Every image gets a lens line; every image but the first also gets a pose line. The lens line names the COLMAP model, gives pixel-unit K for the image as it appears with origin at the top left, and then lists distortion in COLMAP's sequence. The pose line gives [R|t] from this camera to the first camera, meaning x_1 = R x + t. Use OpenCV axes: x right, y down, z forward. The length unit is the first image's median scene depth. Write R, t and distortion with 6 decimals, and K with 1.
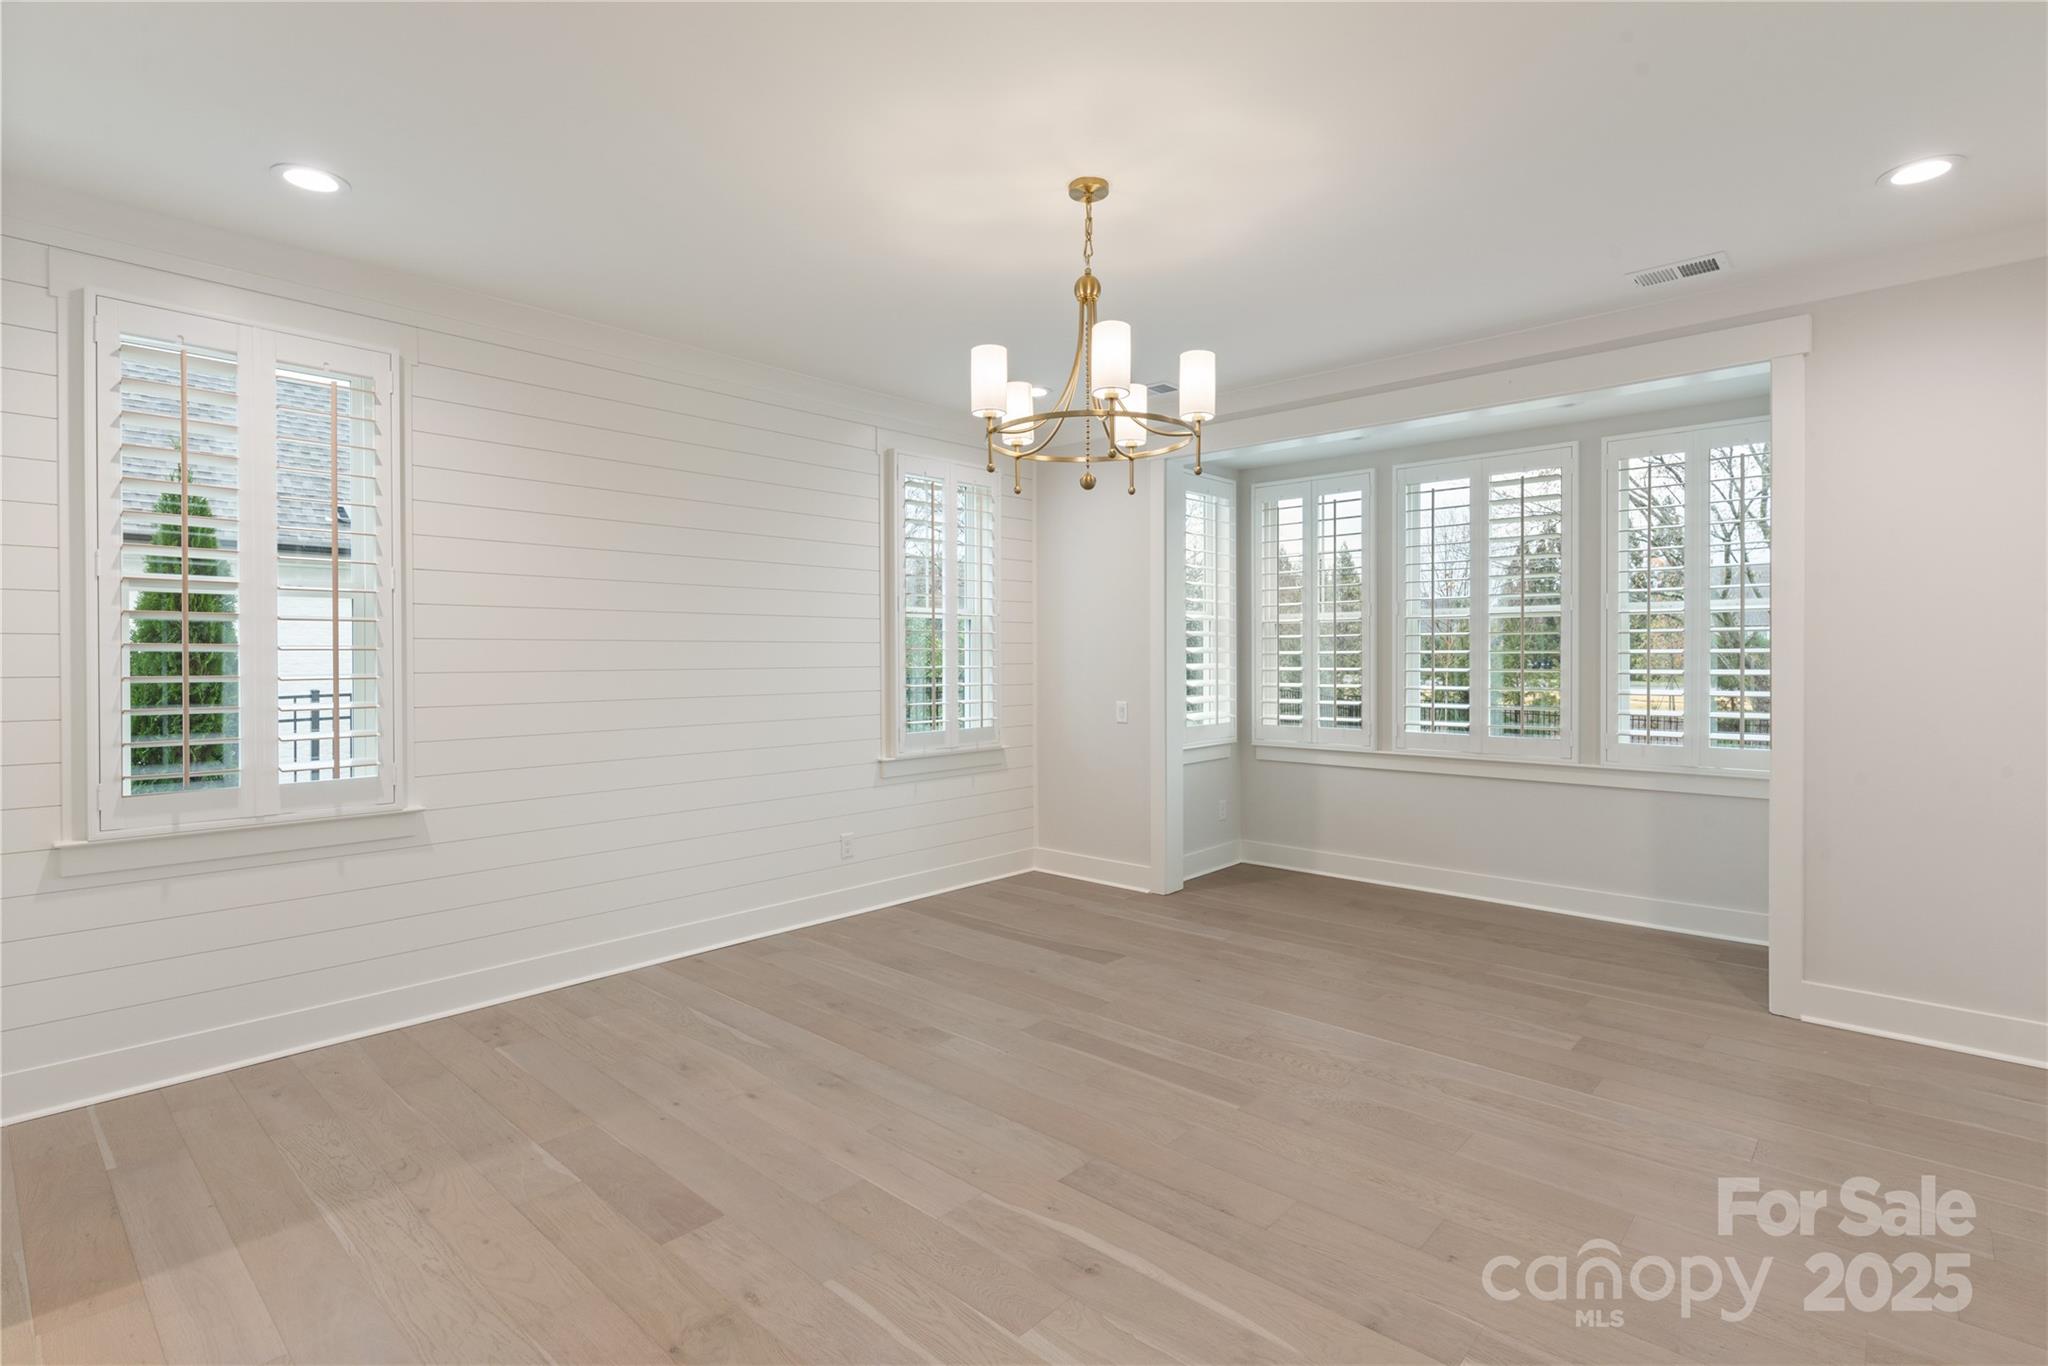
lens RADIAL K [[995.8, 0, 1028.2], [0, 995.8, 662.0], [0, 0, 1]] dist [0.003972, -0.001045]
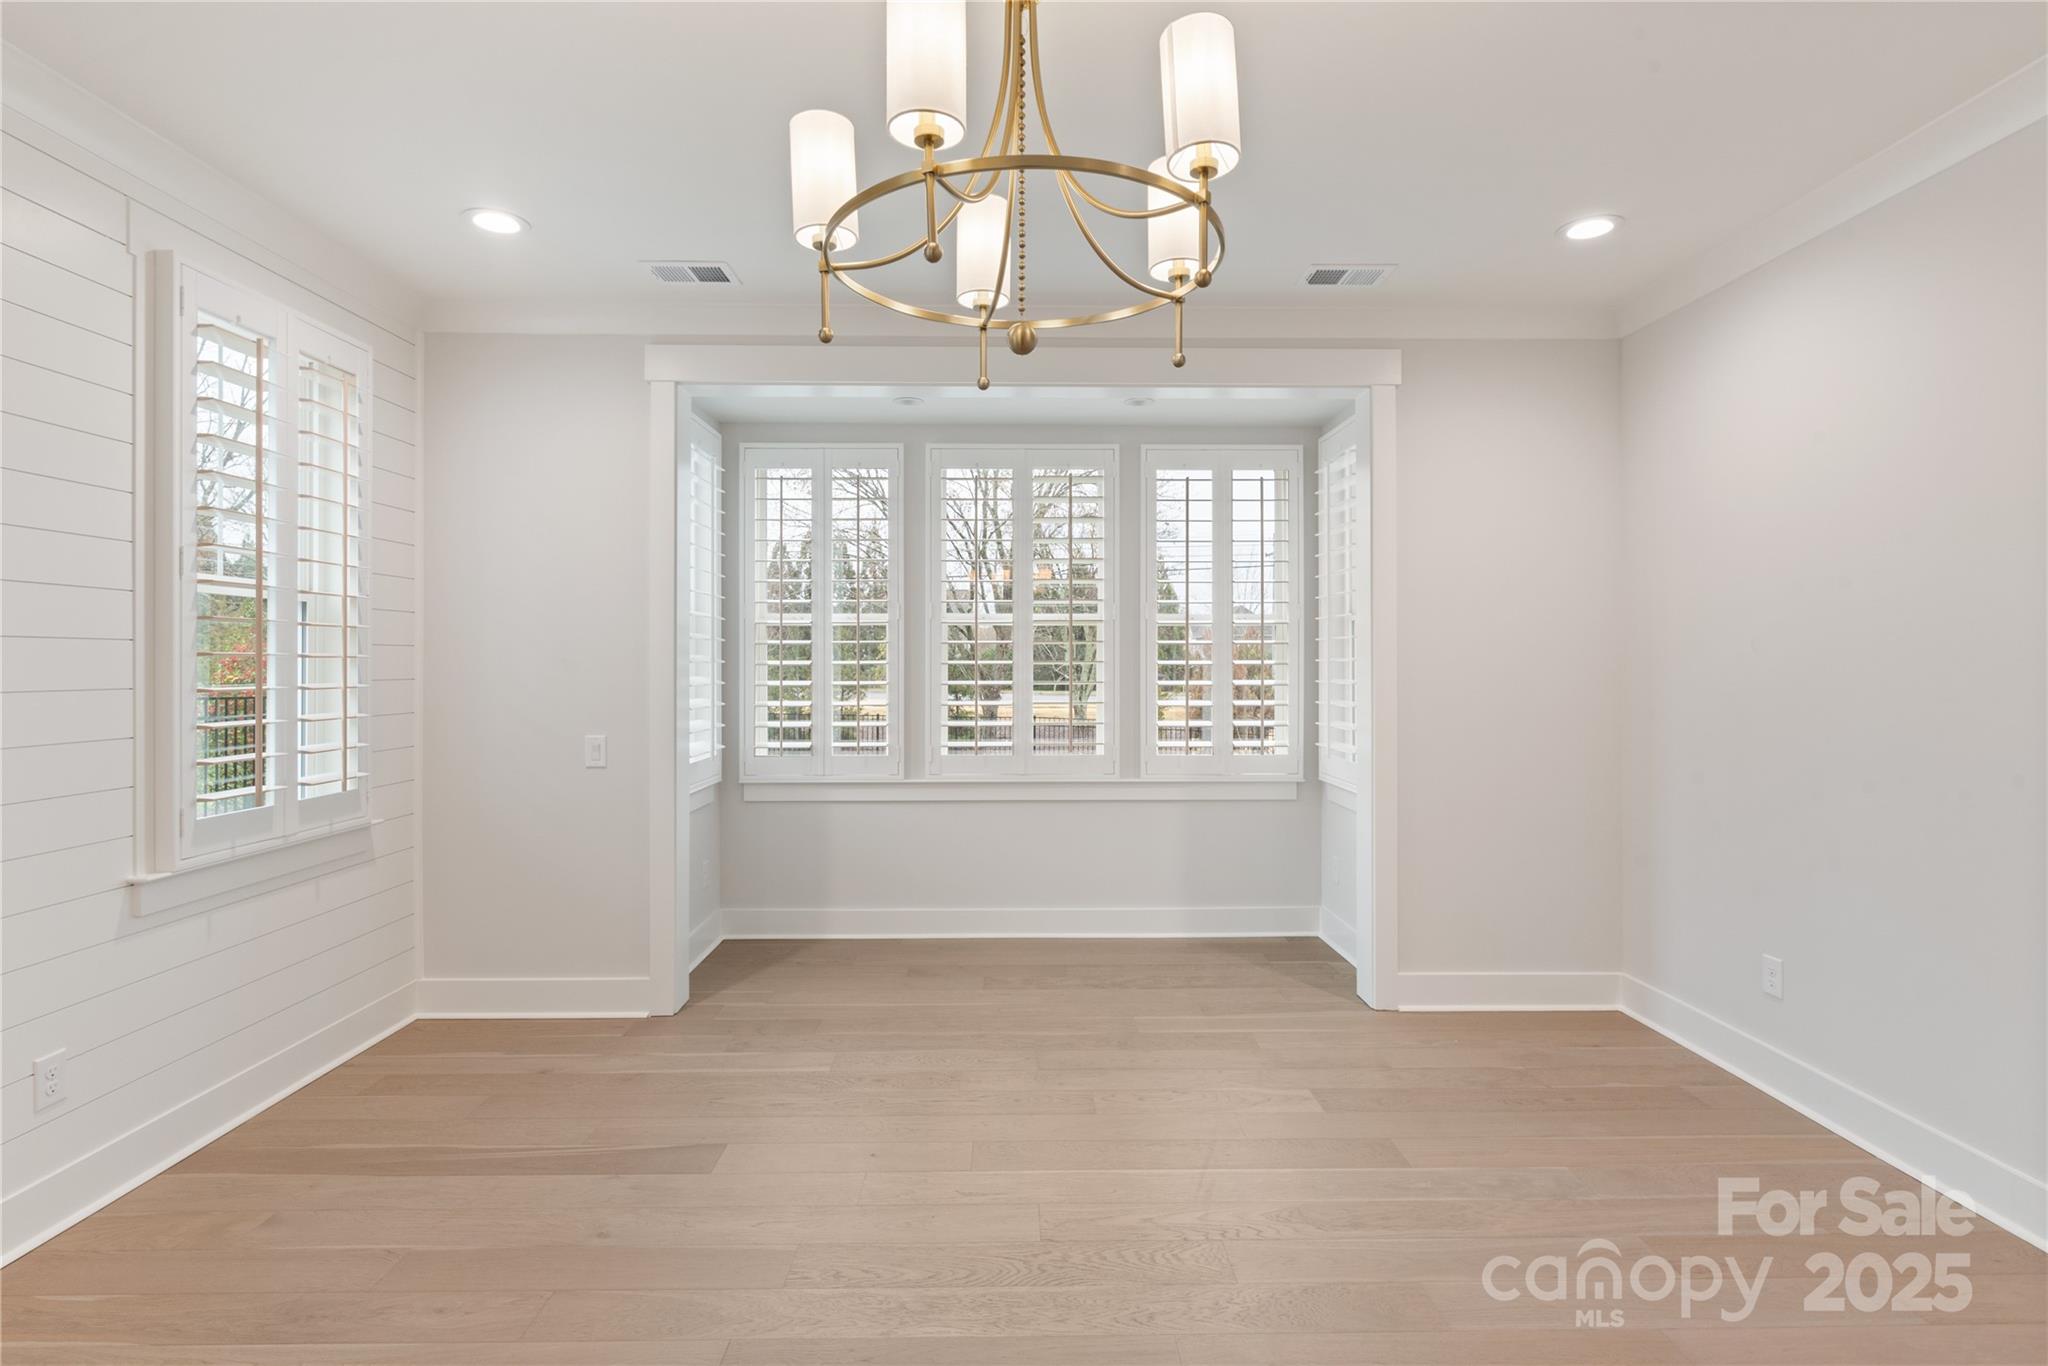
lens RADIAL K [[995.8, 0, 1028.2], [0, 995.8, 662.0], [0, 0, 1]] dist [0.003972, -0.001045]
pose [[0.729147, 0.003415, 0.684348, -0.175101], [0.005298, 0.999929, -0.010634, -0.001050], [-0.684336, 0.011380, 0.729078, 0.367179]]
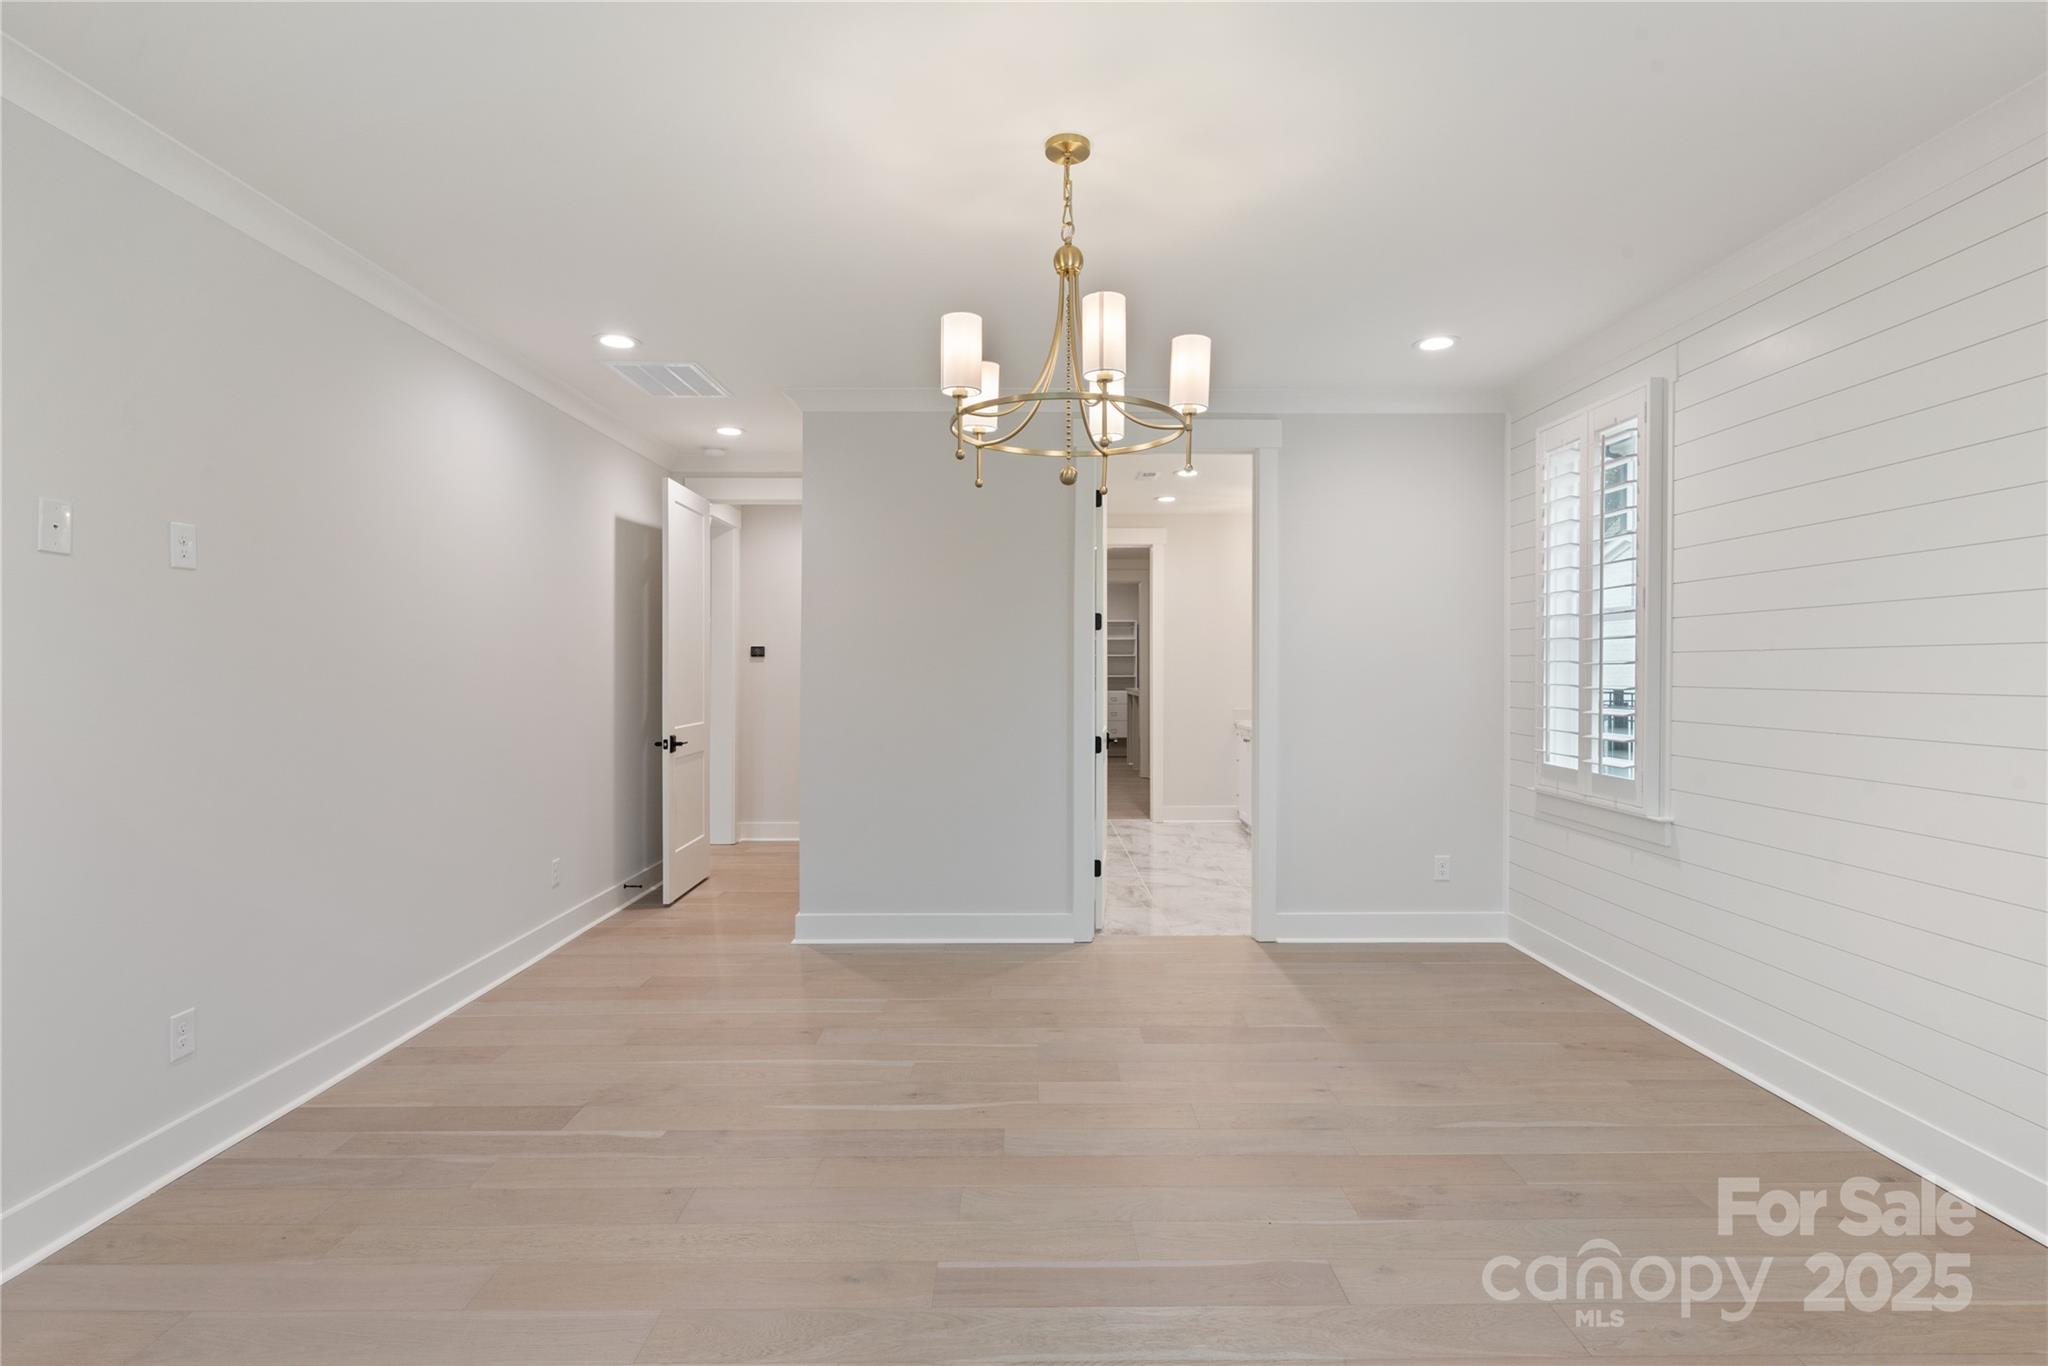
lens RADIAL K [[995.8, 0, 1028.2], [0, 995.8, 662.0], [0, 0, 1]] dist [0.003972, -0.001045]
pose [[-0.742180, -0.002856, -0.670195, 0.414257], [-0.005444, 0.999984, 0.001768, -0.009685], [0.670179, 0.004960, -0.742183, 0.992250]]
